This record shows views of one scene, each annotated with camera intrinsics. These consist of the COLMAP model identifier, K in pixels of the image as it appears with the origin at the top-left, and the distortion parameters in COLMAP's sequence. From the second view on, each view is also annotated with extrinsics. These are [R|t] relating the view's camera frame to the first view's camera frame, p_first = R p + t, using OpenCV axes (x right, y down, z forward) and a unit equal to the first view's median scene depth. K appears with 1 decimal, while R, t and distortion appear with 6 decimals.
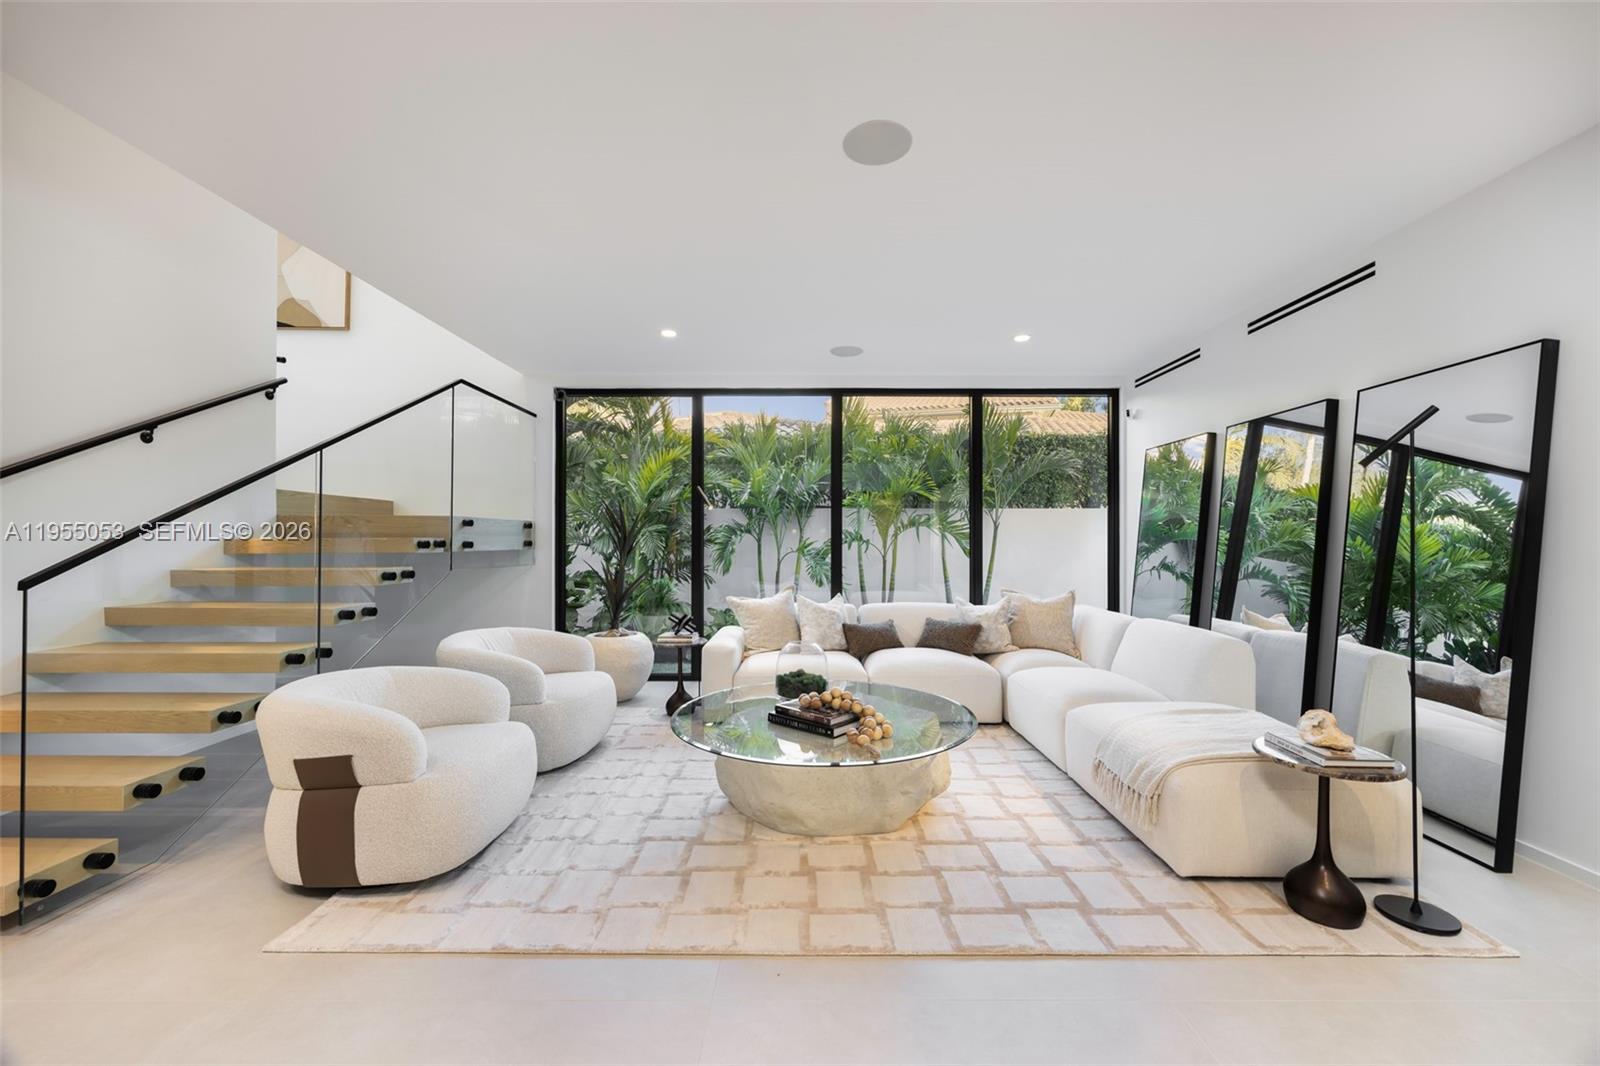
lens RADIAL K [[622.5, 0, 795.8], [0, 622.5, 536.7], [0, 0, 1]] dist [-0.002983, -0.000312]
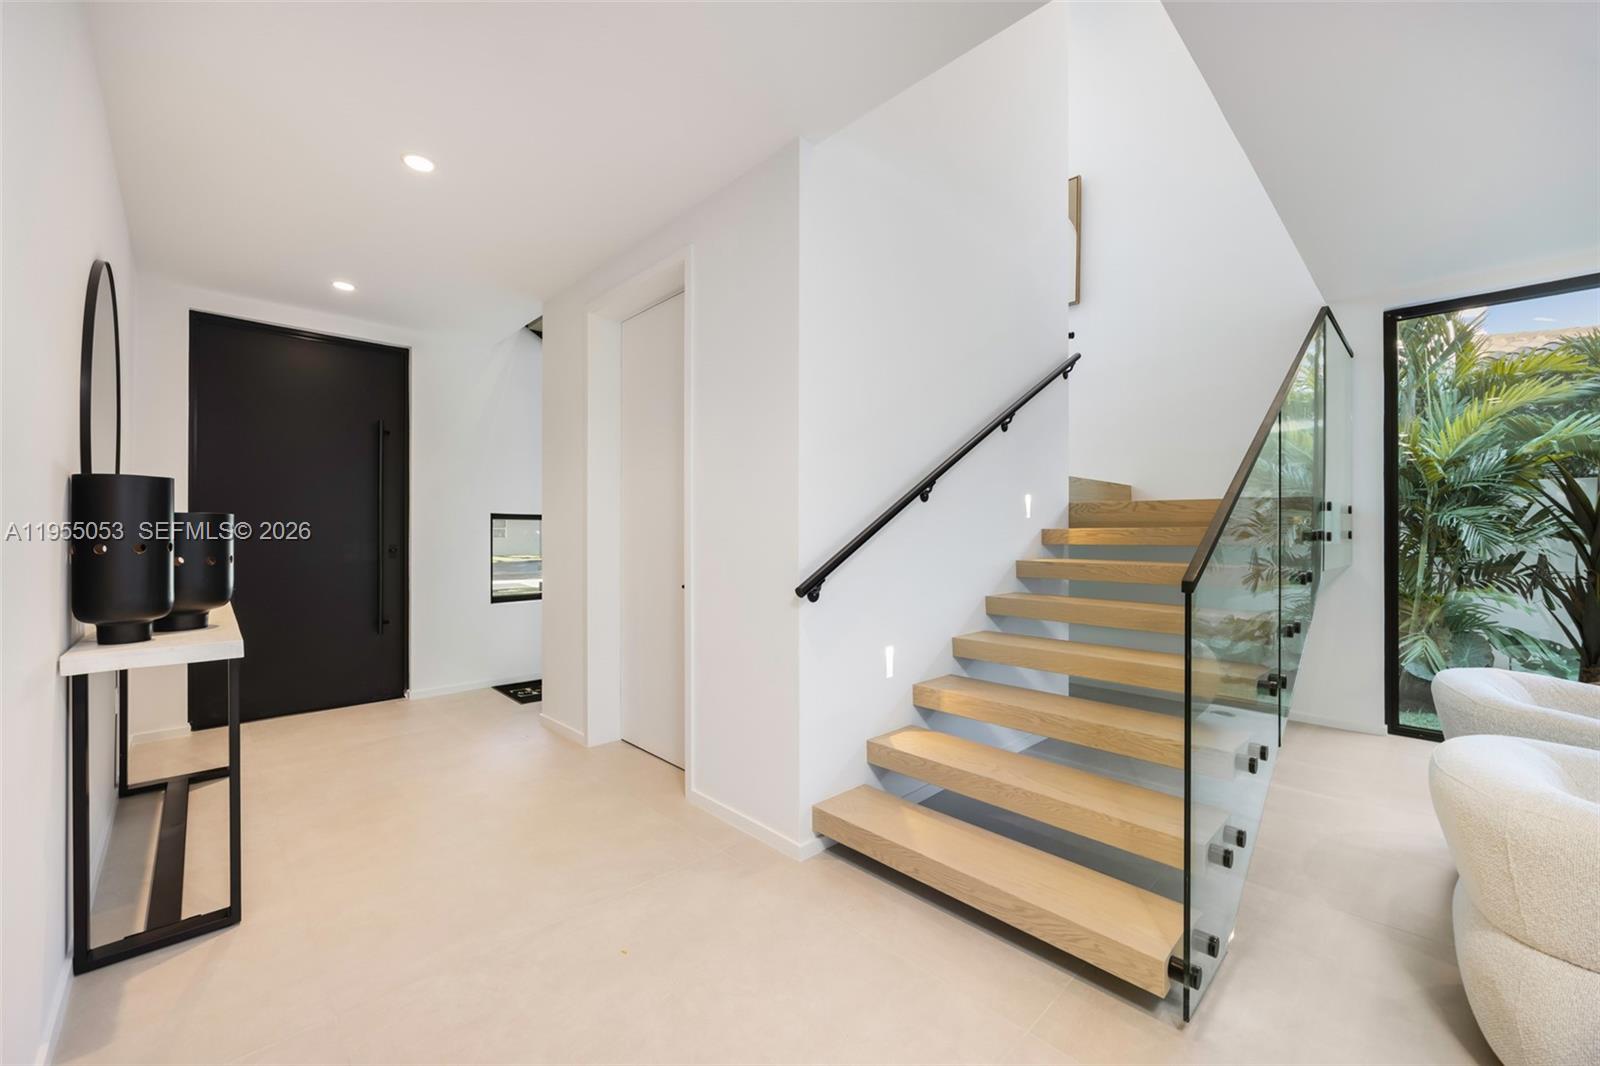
lens RADIAL K [[622.5, 0, 791.4], [0, 622.5, 528.4], [0, 0, 1]] dist [-0.002983, -0.000312]
pose [[0.715738, -0.005077, -0.698350, -0.480915], [0.006458, 0.999979, -0.000651, 0.001639], [0.698339, -0.004044, 0.715756, 0.040942]]
